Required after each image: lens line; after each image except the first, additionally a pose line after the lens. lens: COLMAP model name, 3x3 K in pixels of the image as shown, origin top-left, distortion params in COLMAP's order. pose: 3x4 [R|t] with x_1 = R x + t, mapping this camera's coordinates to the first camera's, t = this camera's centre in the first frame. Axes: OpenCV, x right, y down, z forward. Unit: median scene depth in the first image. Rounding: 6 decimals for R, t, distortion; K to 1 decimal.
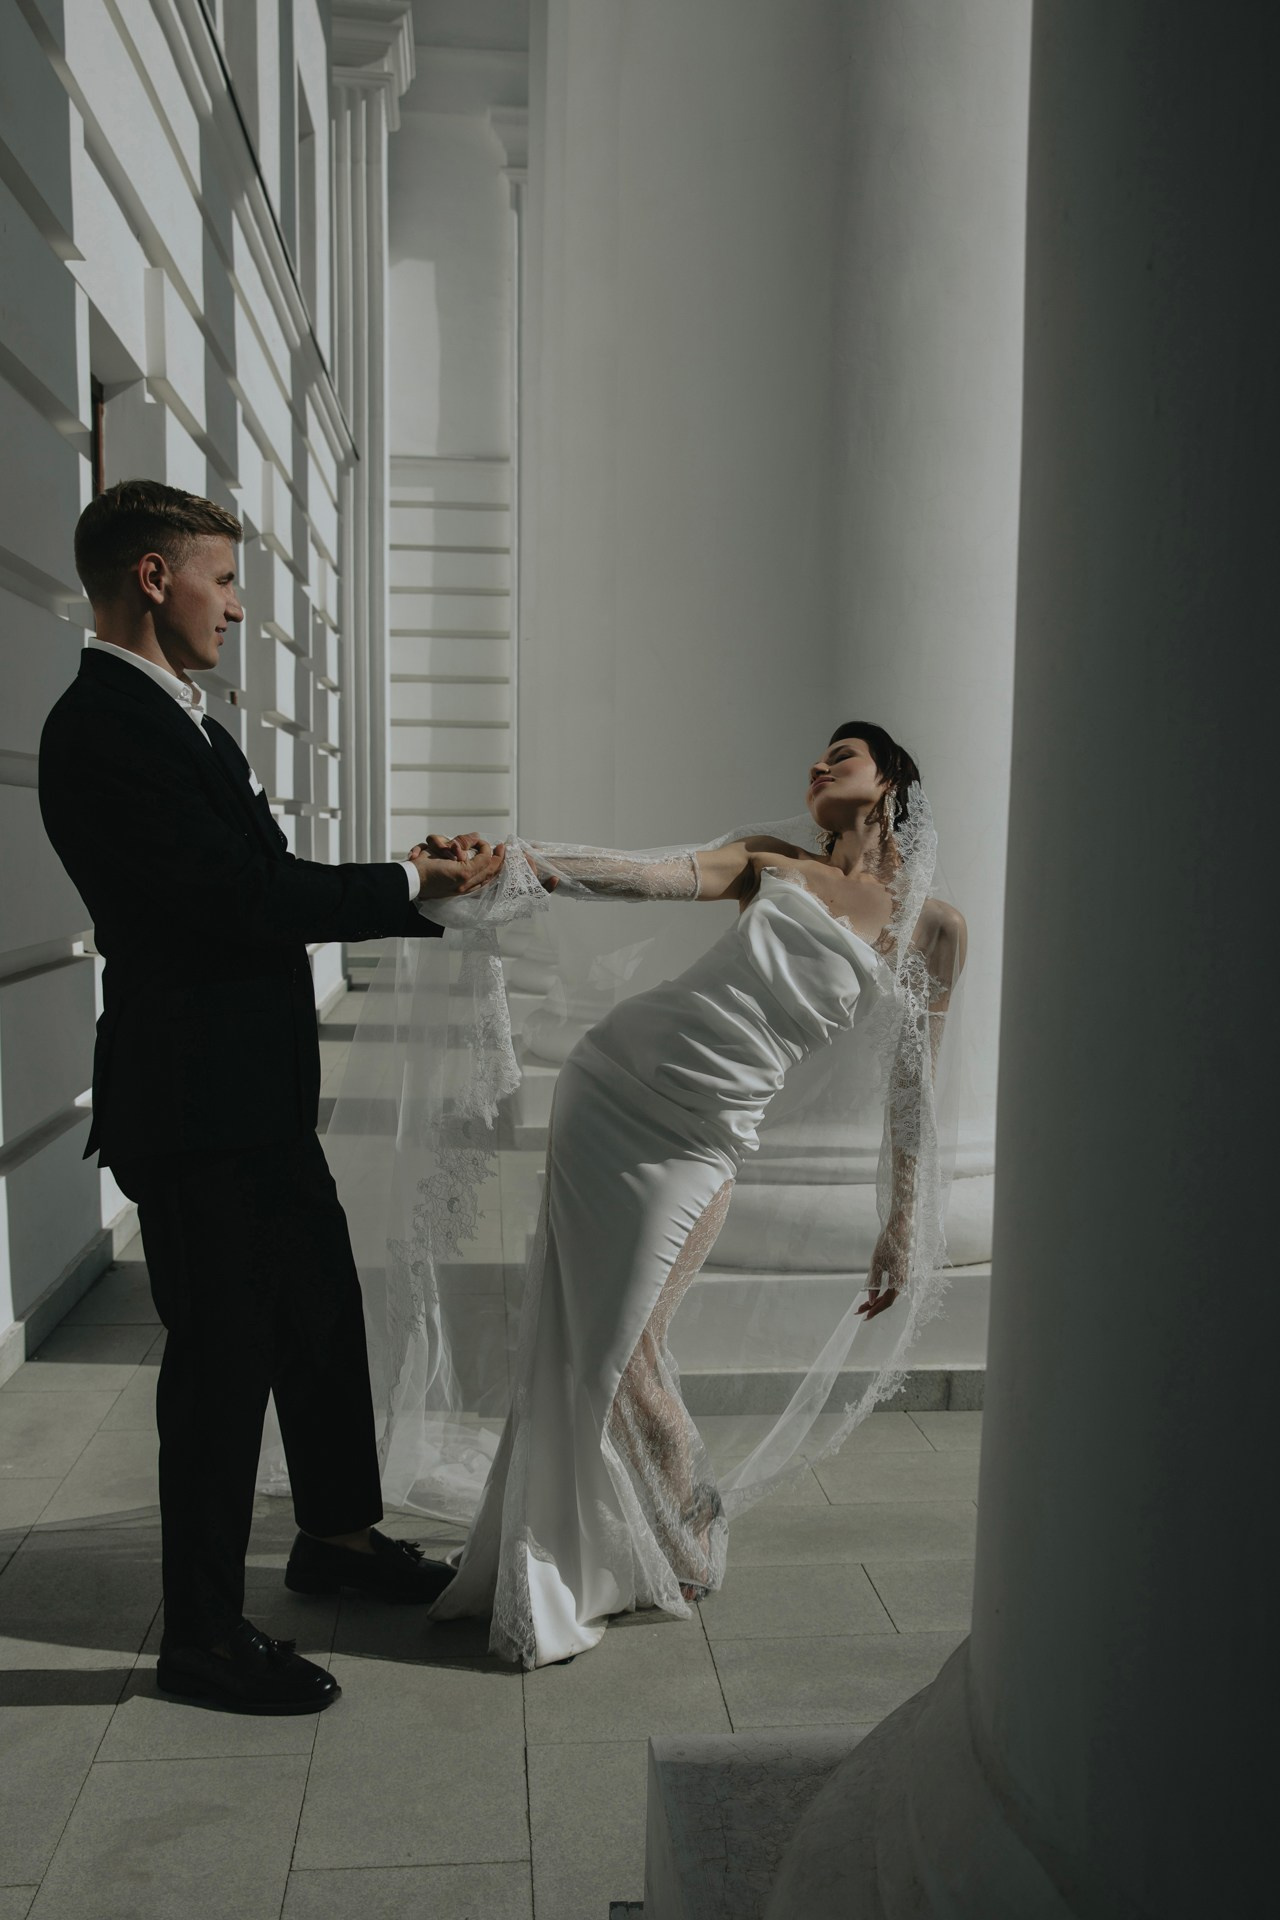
lens RADIAL K [[1797.1, 0, 697.3], [0, 1797.1, 1088.7], [0, 0, 1]] dist [-0.040018, 0.000000]
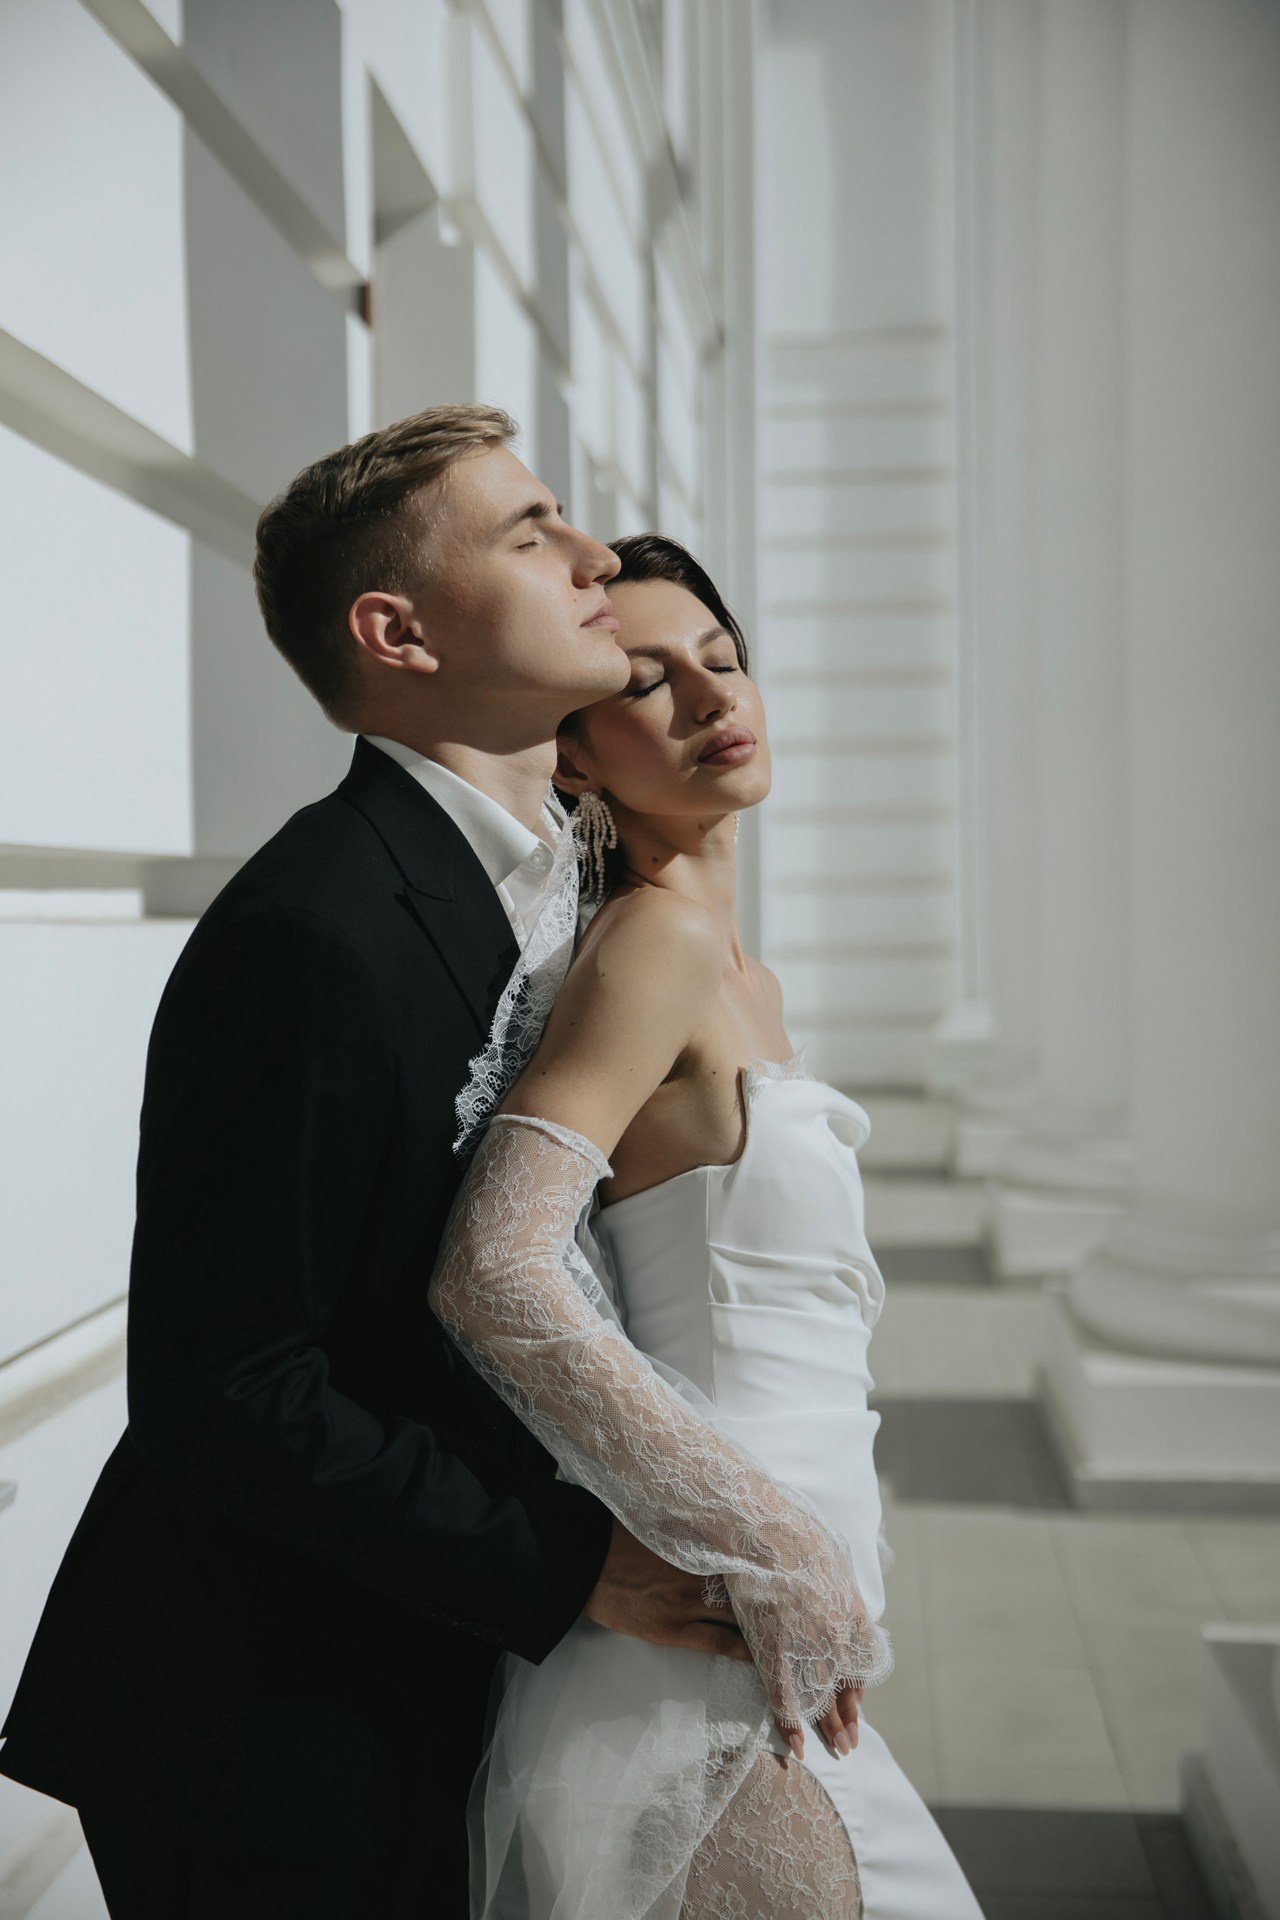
lens RADIAL K [[2878.4, 0, 653.1], [0, 2878.4, 972.9], [0, 0, 1]] dist [0.108967, 0.000000]
pose [[0.977965, -0.026200, -0.207120, -0.042393], [0.001027, 0.992685, -0.120726, -0.025268], [0.208768, 0.117853, 0.970838, 0.095609]]
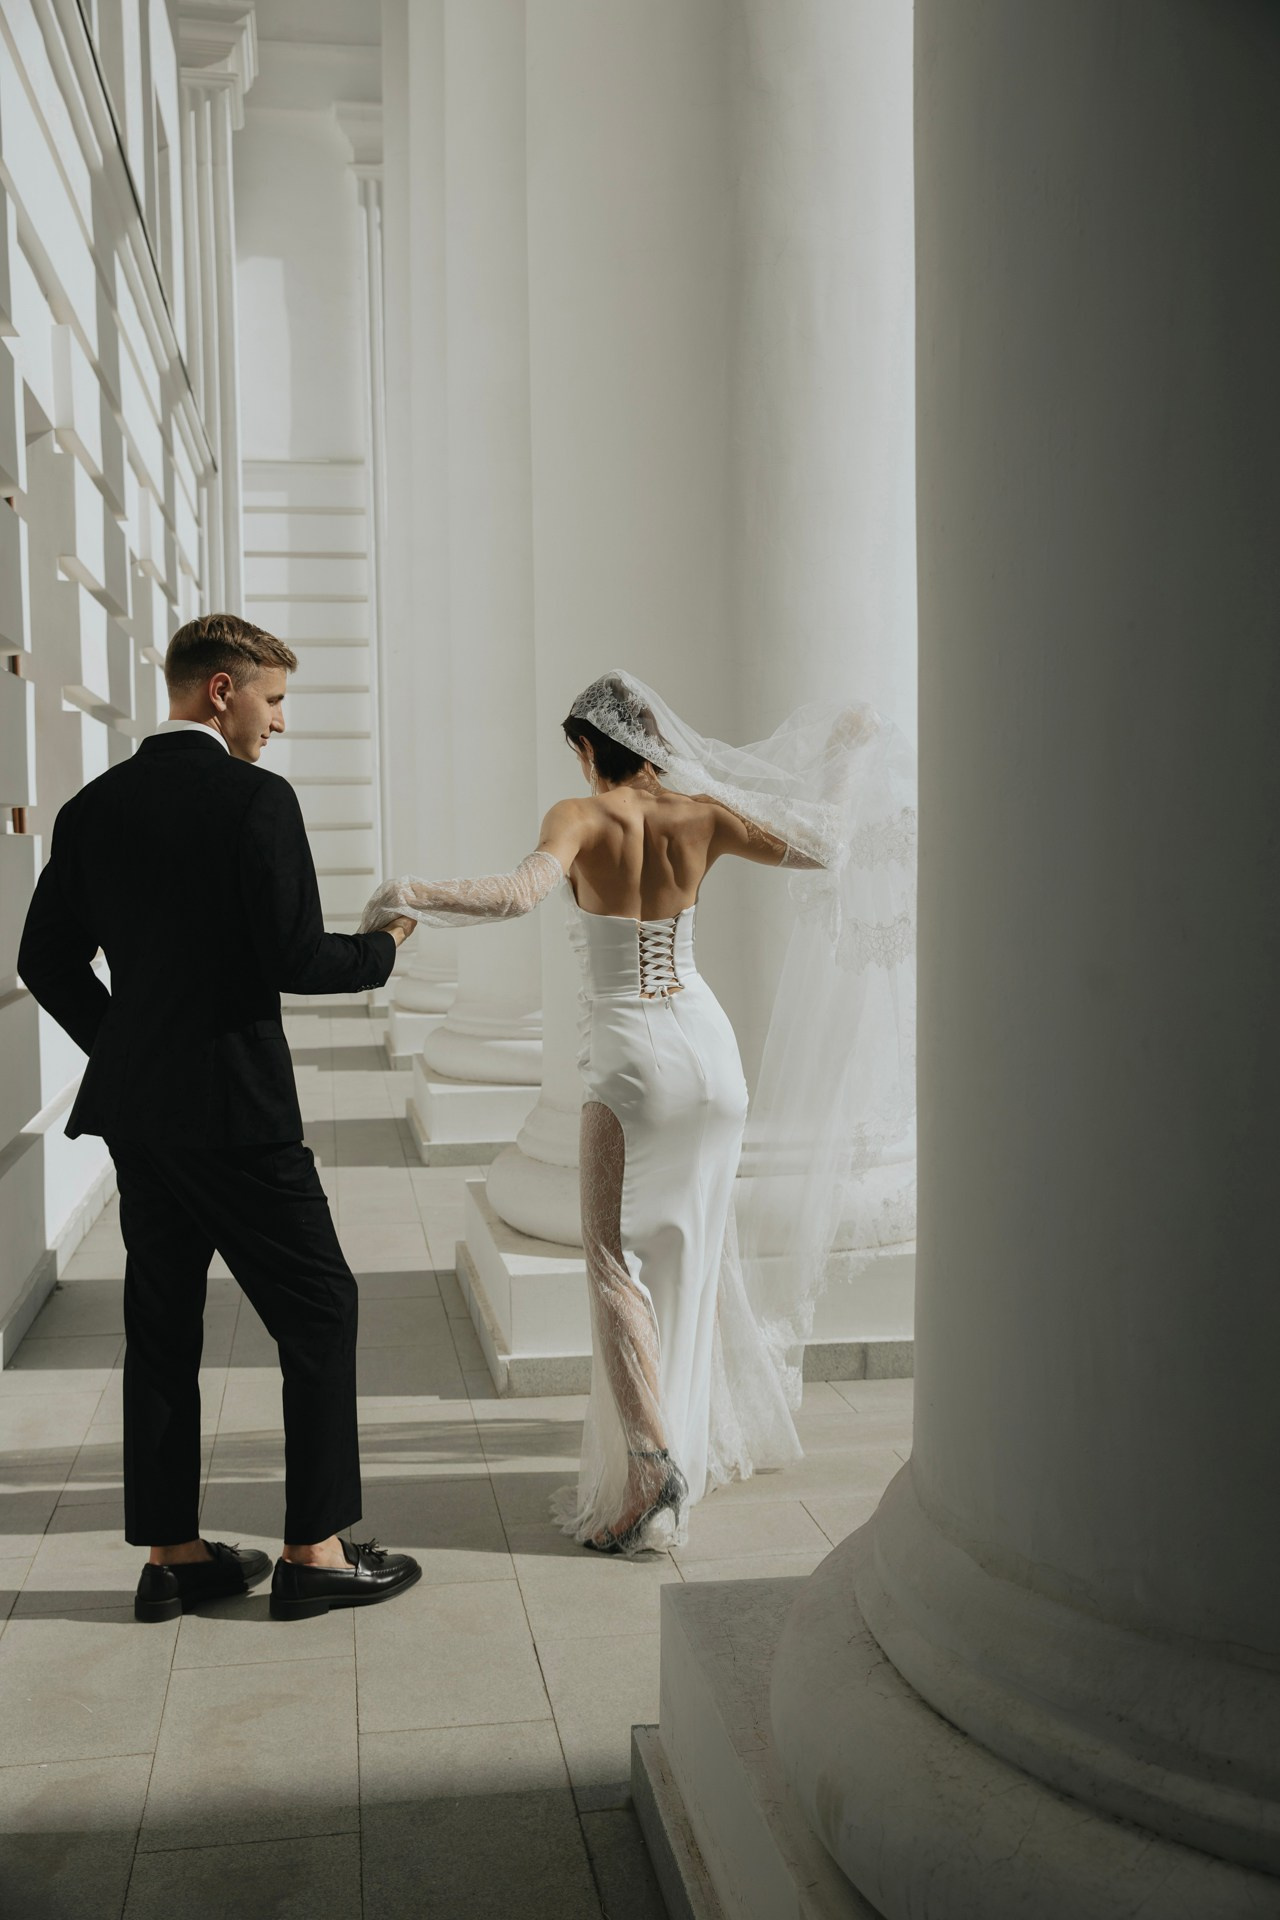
lens RADIAL K [[1867.6, 0, 636.7], [0, 1867.6, 1002.3], [0, 0, 1]] dist [-0.000406, 0.000000]
pose [[0.999017, -0.029630, 0.032972, -0.013761], [0.031393, 0.998030, -0.054317, 0.002872], [-0.031298, 0.055299, 0.997979, -0.066062]]
